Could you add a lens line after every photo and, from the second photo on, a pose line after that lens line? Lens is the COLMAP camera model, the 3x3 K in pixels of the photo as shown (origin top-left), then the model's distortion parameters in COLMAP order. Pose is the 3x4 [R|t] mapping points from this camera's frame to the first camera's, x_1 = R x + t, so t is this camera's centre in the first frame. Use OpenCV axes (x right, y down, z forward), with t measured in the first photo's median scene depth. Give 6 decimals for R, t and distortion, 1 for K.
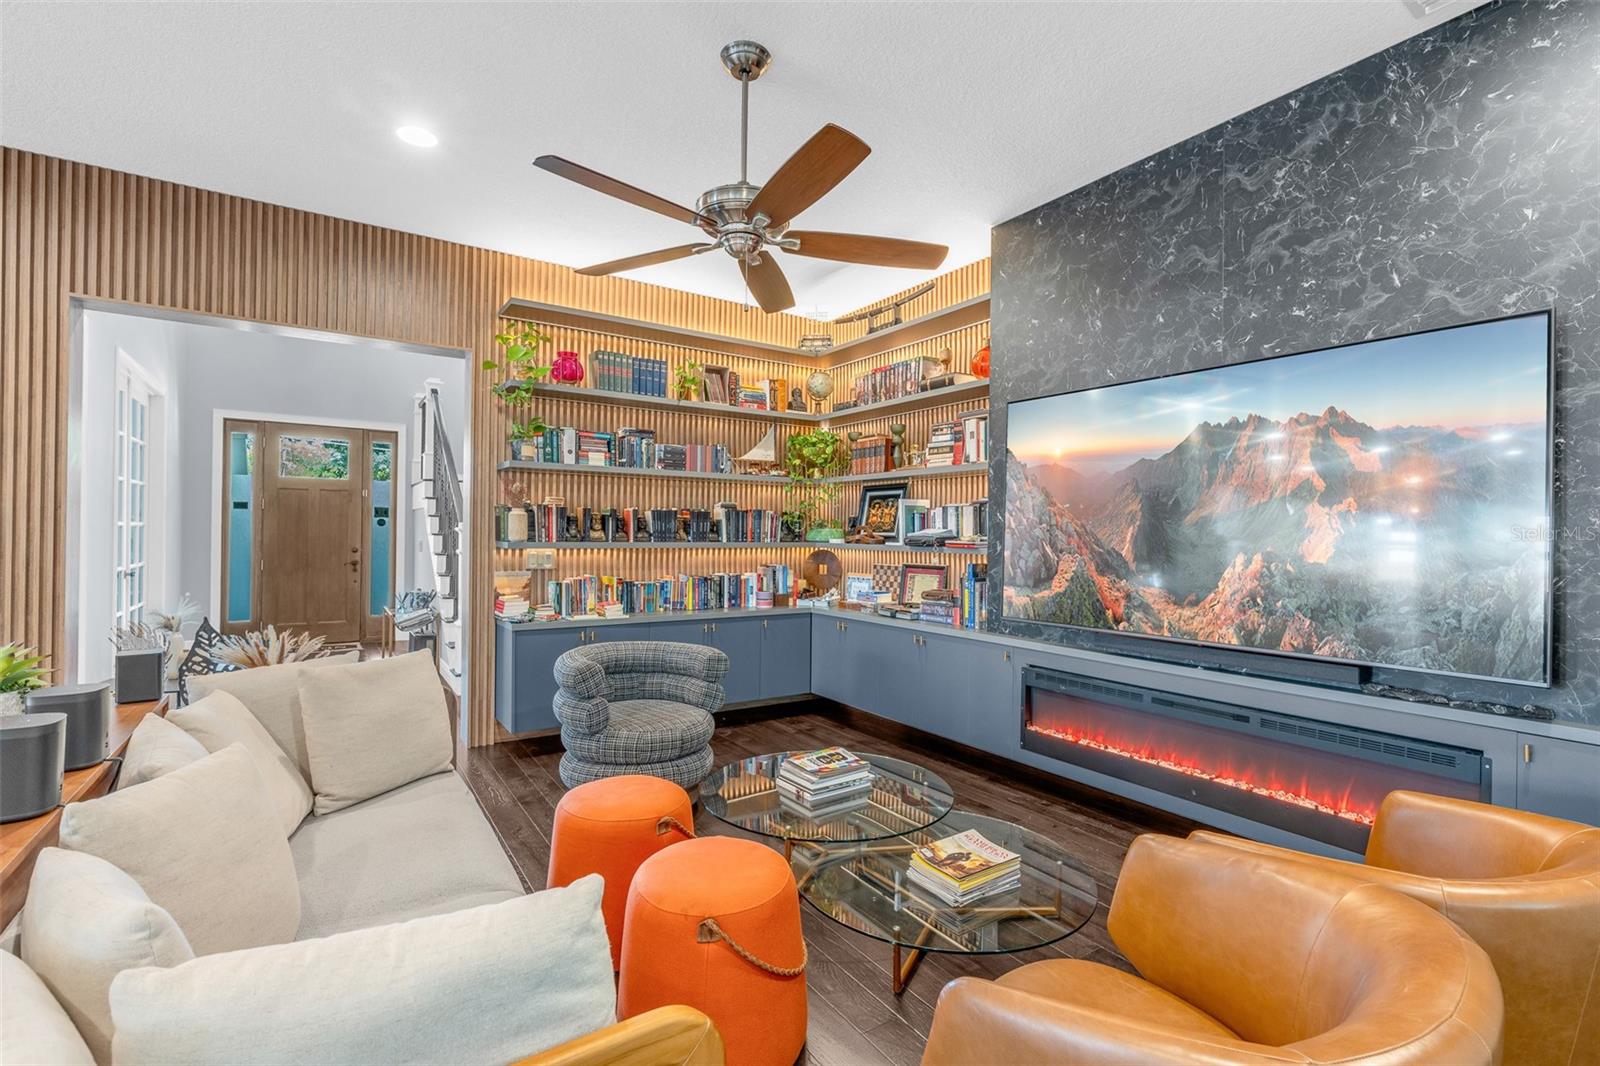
lens RADIAL K [[725.1, 0, 799.9], [0, 725.1, 532.9], [0, 0, 1]] dist [-0.000578, -0.000527]
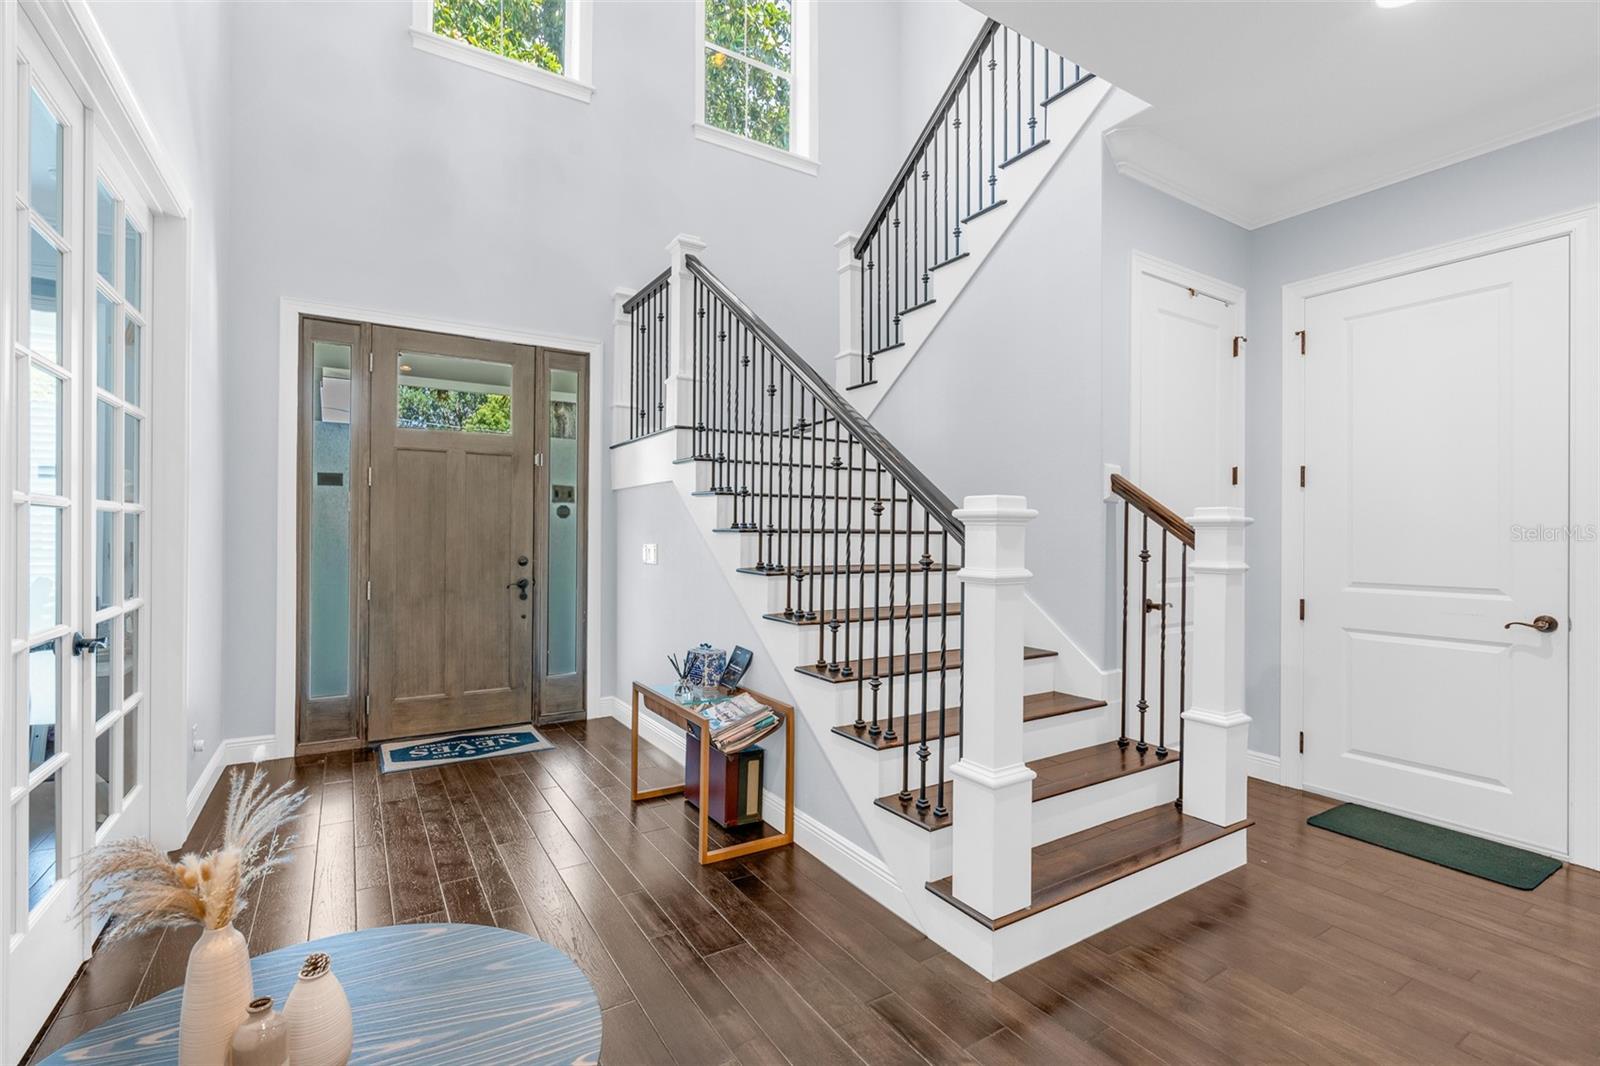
lens RADIAL K [[725.1, 0, 792.7], [0, 725.1, 528.5], [0, 0, 1]] dist [-0.000578, -0.000527]
pose [[0.999353, -0.006324, -0.035404, -0.397647], [0.006144, 0.999968, -0.005202, 0.002933], [0.035435, 0.004981, 0.999360, 0.461058]]
